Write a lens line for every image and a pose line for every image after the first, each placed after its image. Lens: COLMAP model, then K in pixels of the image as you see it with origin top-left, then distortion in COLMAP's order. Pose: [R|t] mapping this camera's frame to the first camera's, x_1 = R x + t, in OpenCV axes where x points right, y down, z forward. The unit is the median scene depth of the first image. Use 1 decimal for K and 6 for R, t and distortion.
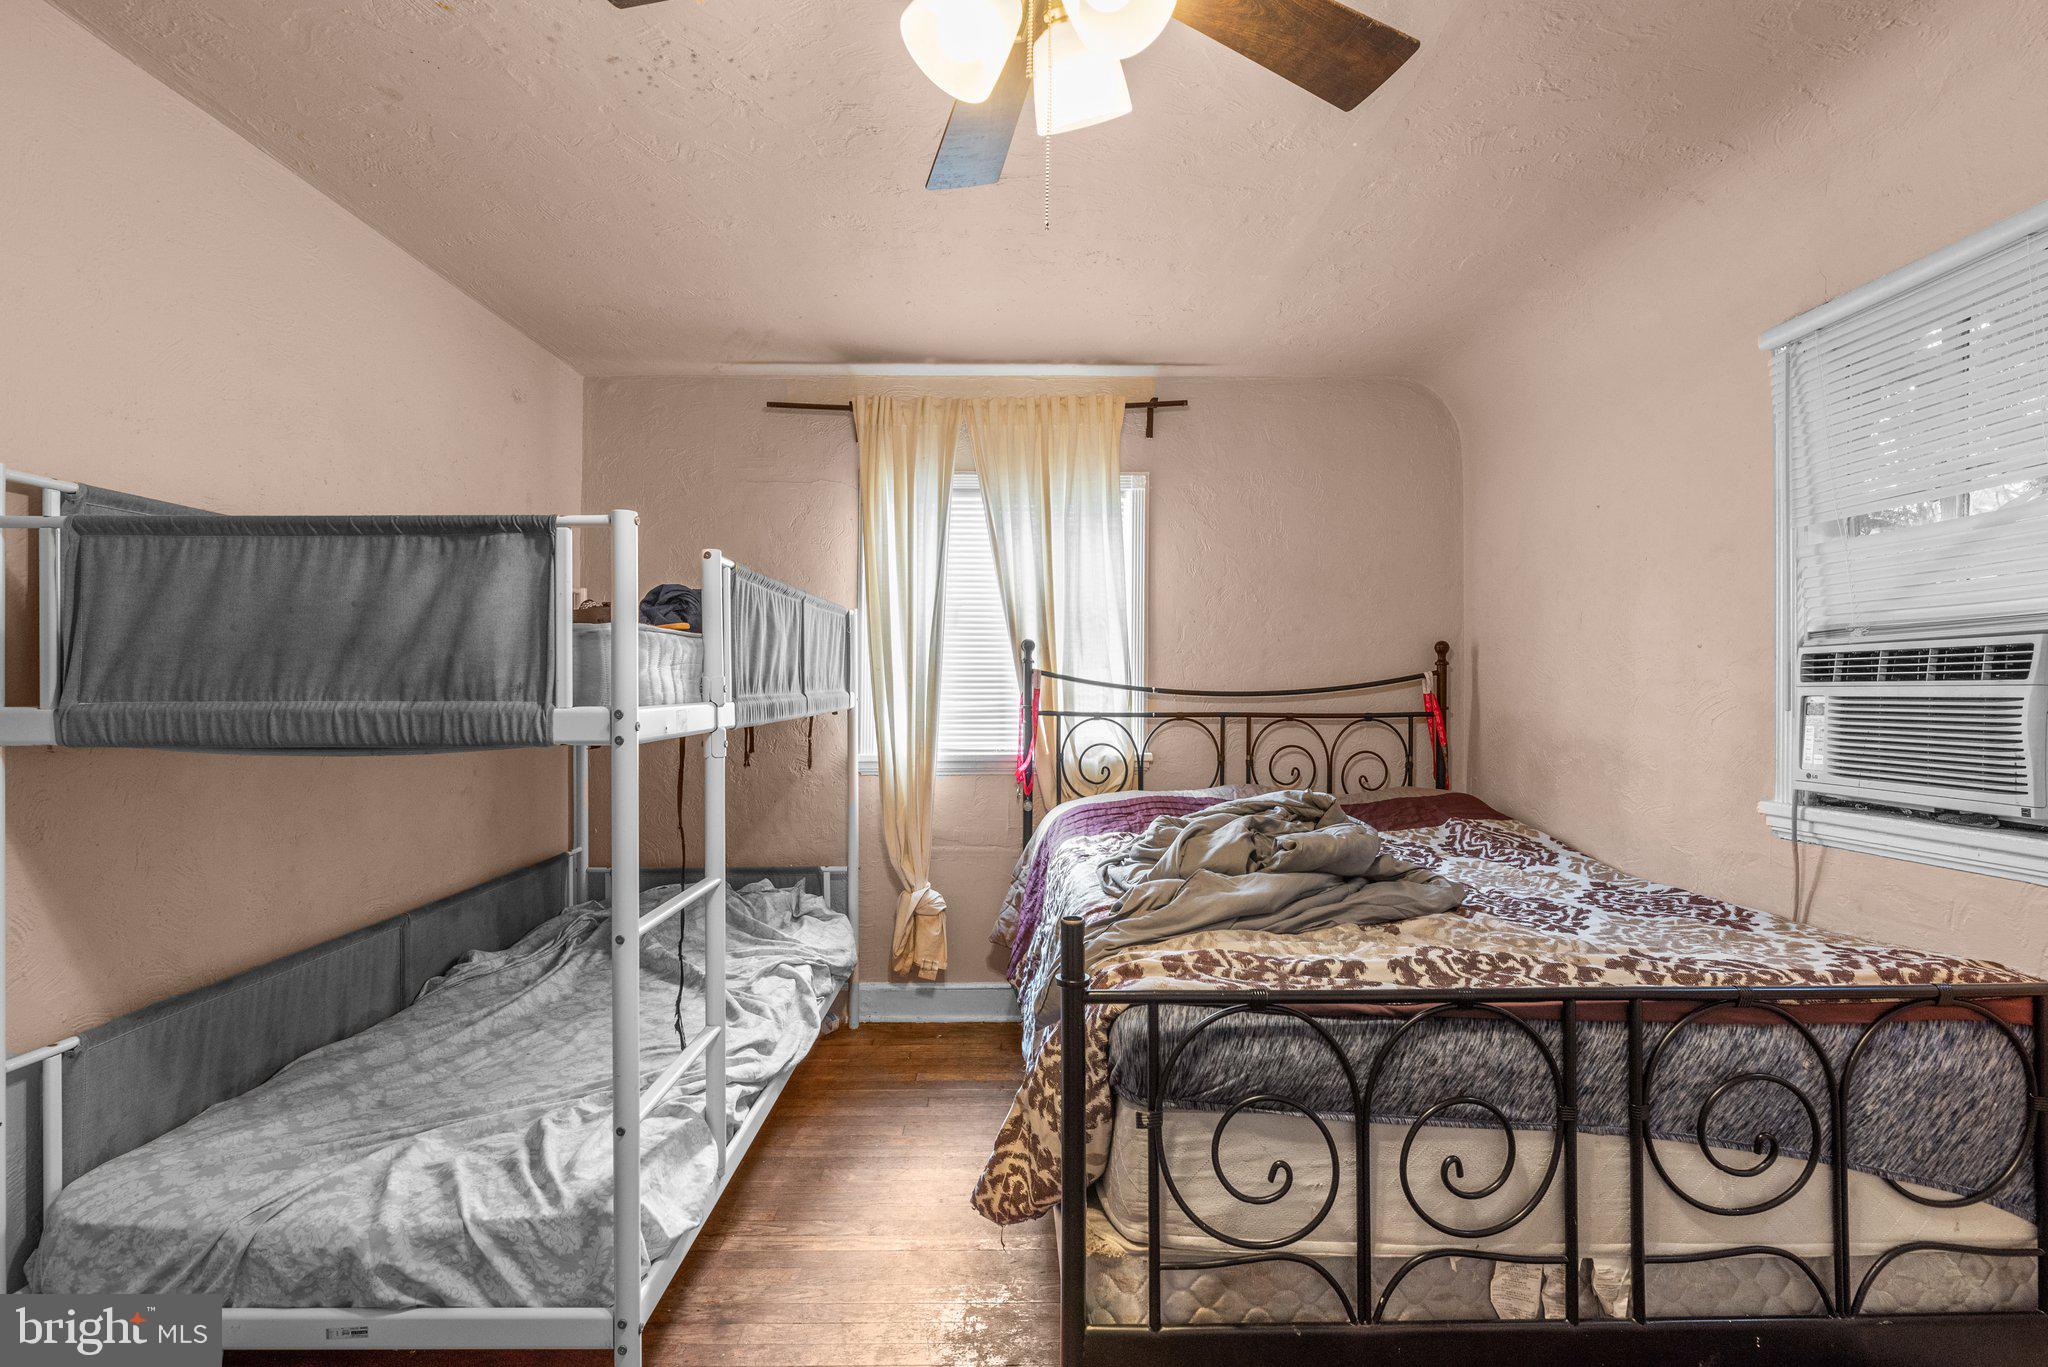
lens RADIAL K [[916.7, 0, 1030.6], [0, 916.7, 678.5], [0, 0, 1]] dist [0.001542, -0.000307]
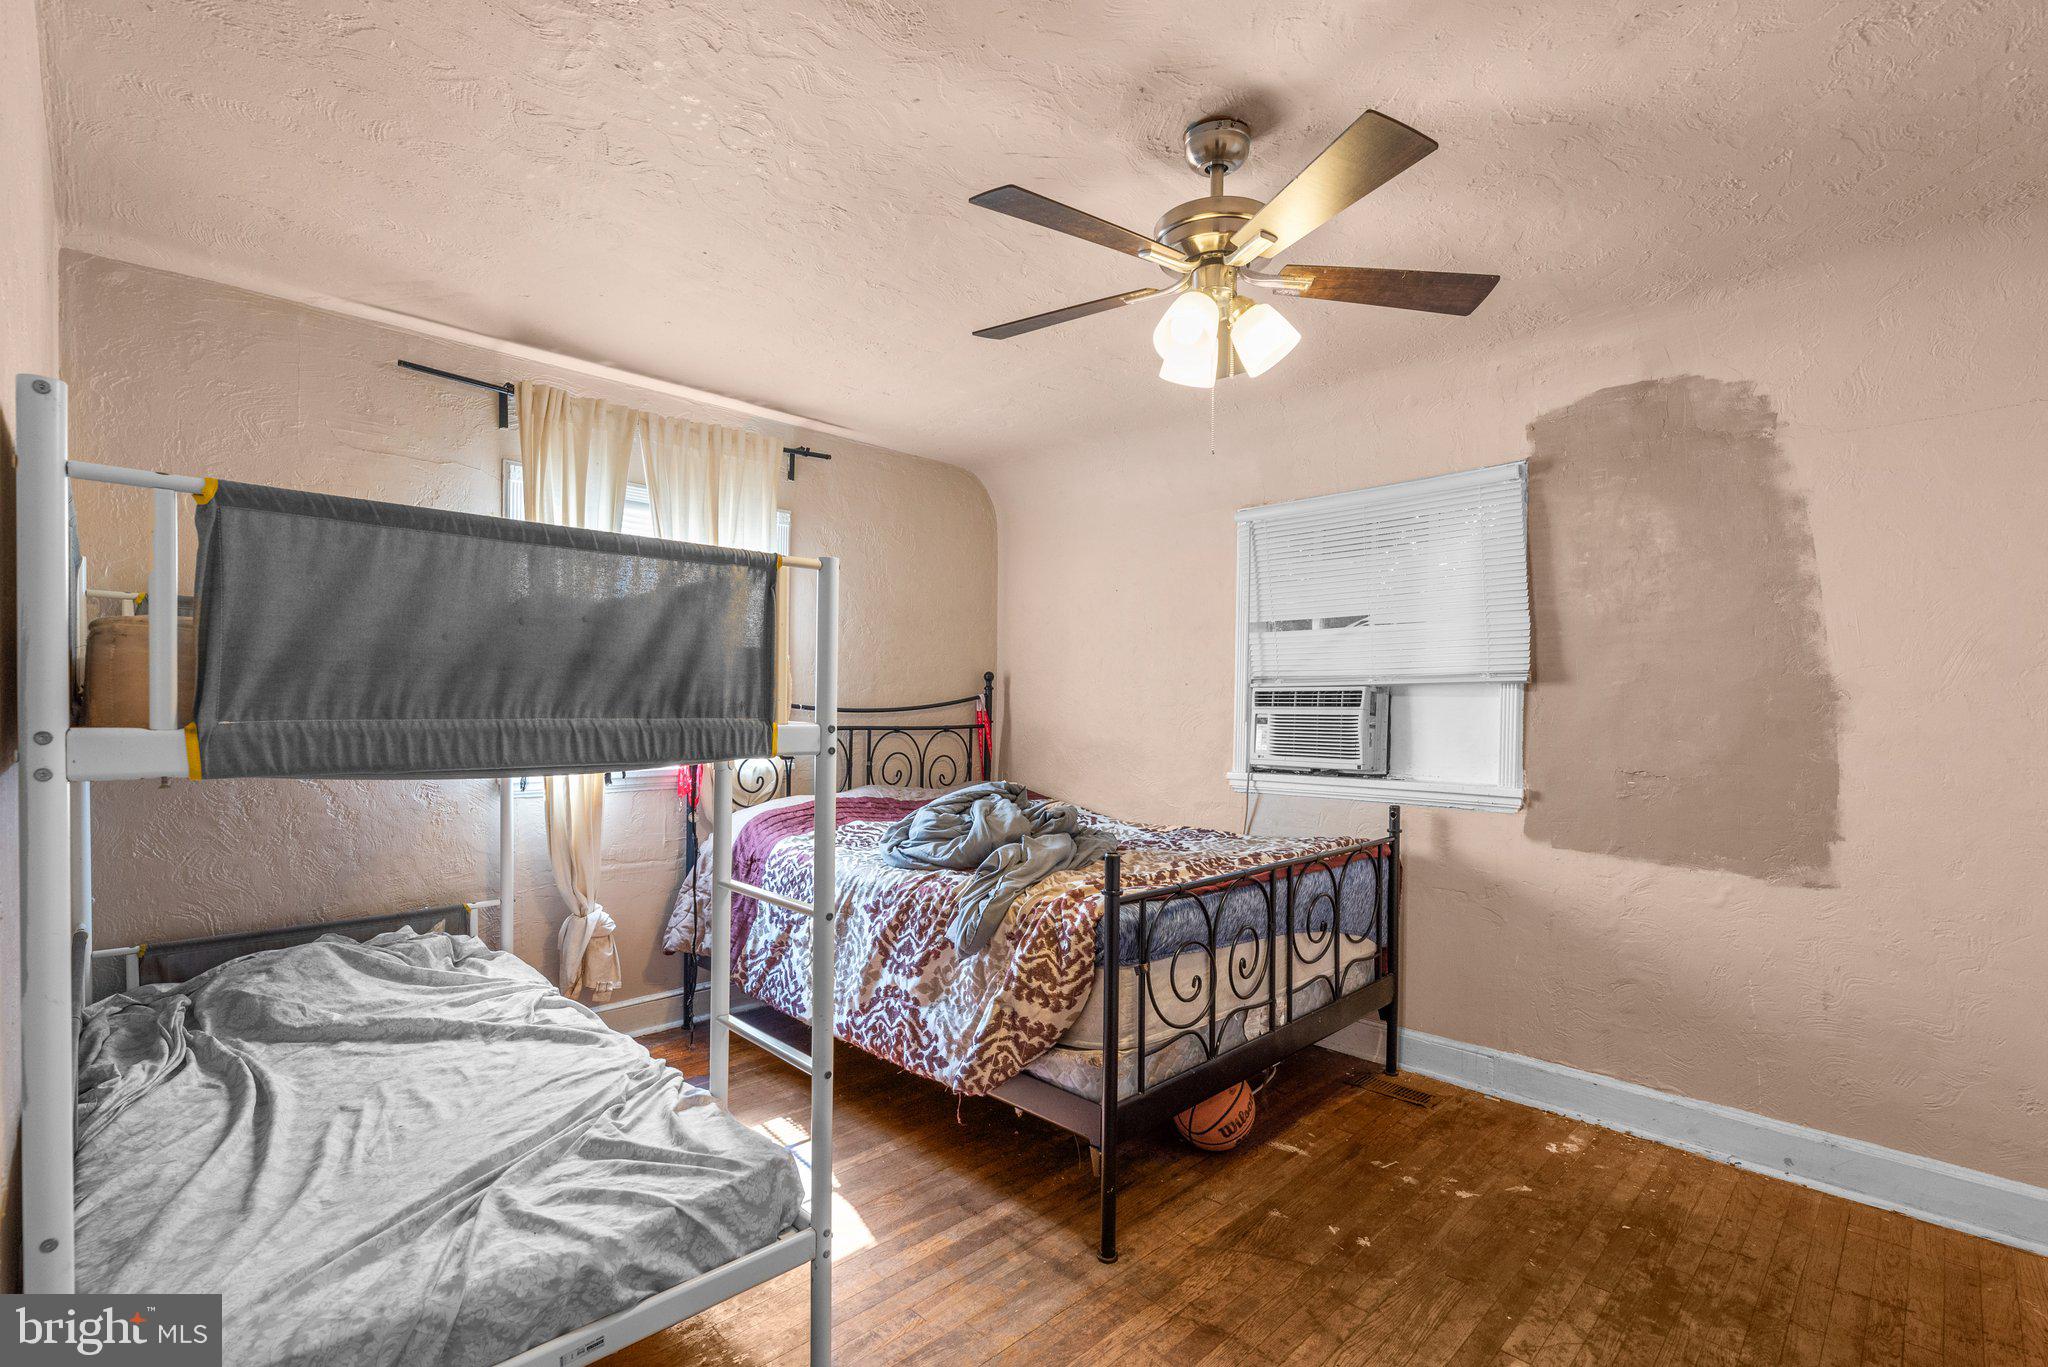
lens RADIAL K [[916.7, 0, 1044.2], [0, 916.7, 715.0], [0, 0, 1]] dist [0.001542, -0.000307]
pose [[0.714676, 0.000164, 0.699455, -1.074127], [-0.017100, 0.999705, 0.017238, -0.004492], [-0.699246, -0.024280, 0.714468, -0.046899]]
